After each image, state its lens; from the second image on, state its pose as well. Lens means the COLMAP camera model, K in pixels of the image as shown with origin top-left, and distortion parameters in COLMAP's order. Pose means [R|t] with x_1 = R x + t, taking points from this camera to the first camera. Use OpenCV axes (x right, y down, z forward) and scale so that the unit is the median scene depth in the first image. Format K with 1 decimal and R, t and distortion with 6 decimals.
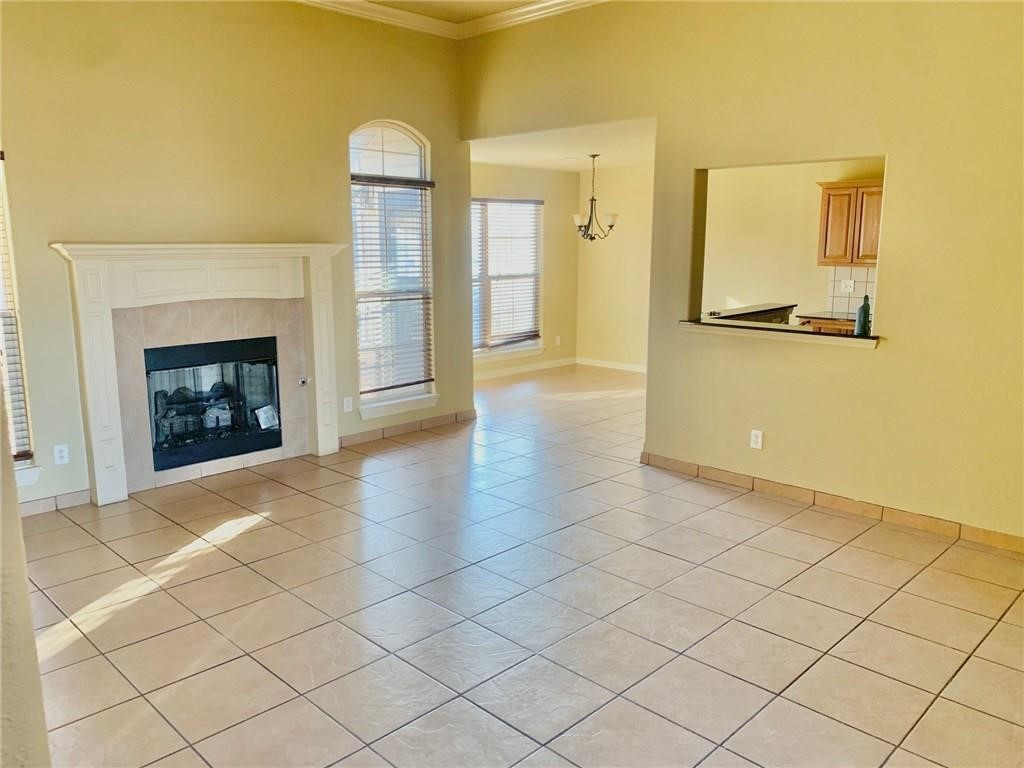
lens RADIAL K [[787.7, 0, 512.0], [0, 787.7, 384.0], [0, 0, 1]] dist [0.147997, -0.386419]
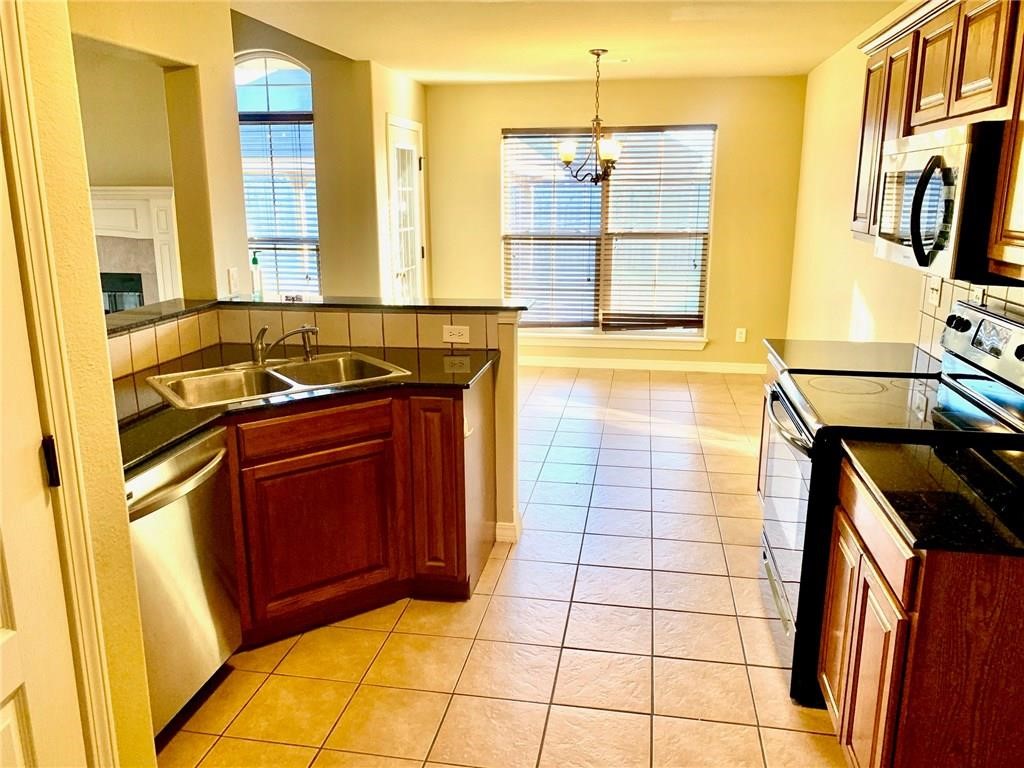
lens RADIAL K [[787.7, 0, 512.0], [0, 787.7, 384.0], [0, 0, 1]] dist [0.147997, -0.386419]
pose [[0.573619, 0.196050, -0.795315, 0.768544], [-0.149811, 0.979668, 0.133443, -0.116877], [0.805306, 0.042601, 0.591327, 0.681064]]
